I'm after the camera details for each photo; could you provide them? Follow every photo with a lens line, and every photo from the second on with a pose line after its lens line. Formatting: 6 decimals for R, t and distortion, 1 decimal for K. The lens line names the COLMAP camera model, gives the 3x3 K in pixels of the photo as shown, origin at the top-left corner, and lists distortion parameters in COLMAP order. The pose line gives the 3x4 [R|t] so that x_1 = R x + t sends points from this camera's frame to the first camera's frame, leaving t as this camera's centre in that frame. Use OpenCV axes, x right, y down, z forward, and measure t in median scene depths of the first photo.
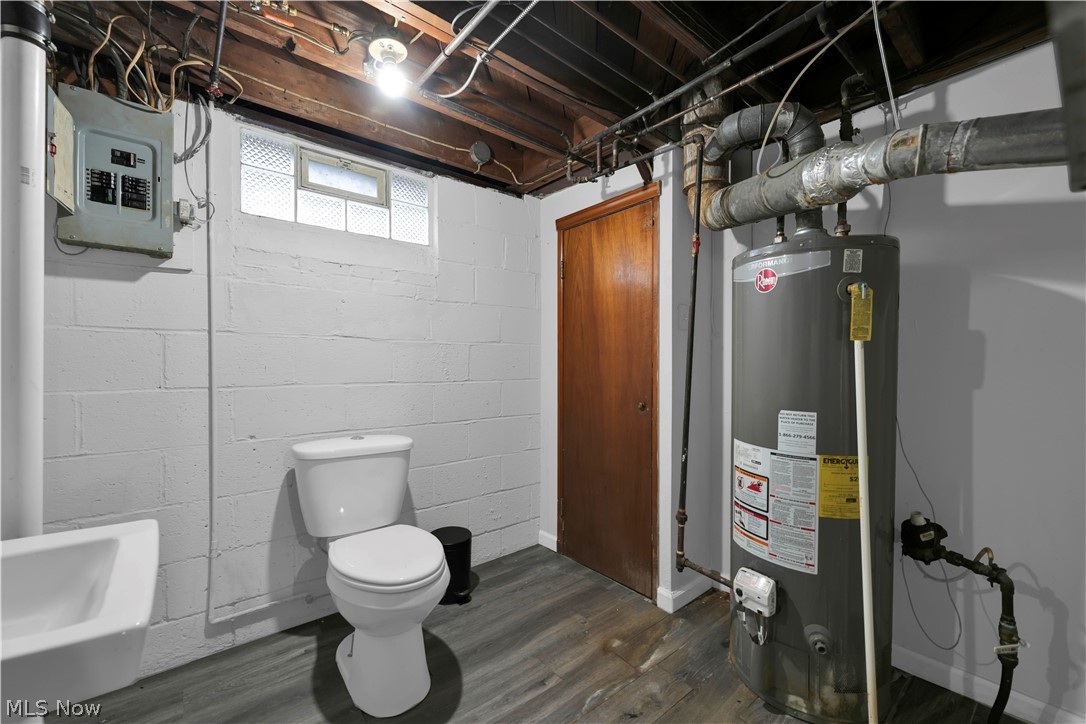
lens RADIAL K [[441.2, 0, 542.3], [0, 441.2, 362.4], [0, 0, 1]] dist [-0.001432, -0.000037]
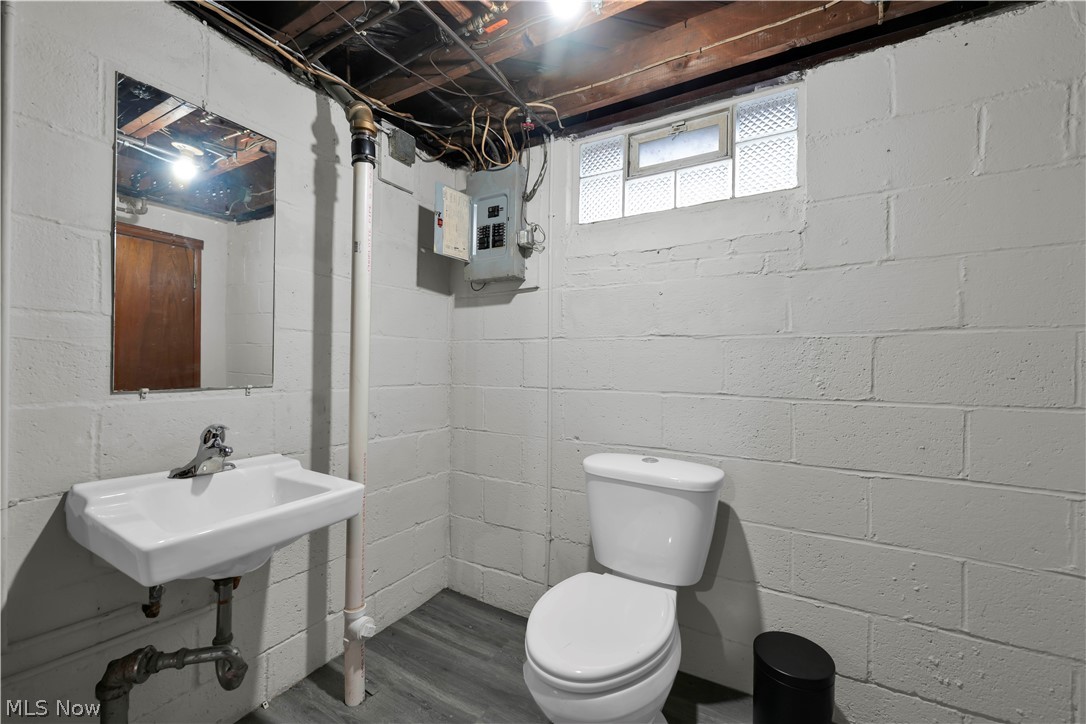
lens RADIAL K [[441.2, 0, 540.8], [0, 441.2, 365.6], [0, 0, 1]] dist [-0.001432, -0.000037]
pose [[0.349331, -0.000322, -0.936999, 0.251537], [-0.008270, 0.999960, -0.003427, 0.002793], [0.936963, 0.008946, 0.349315, 0.492964]]
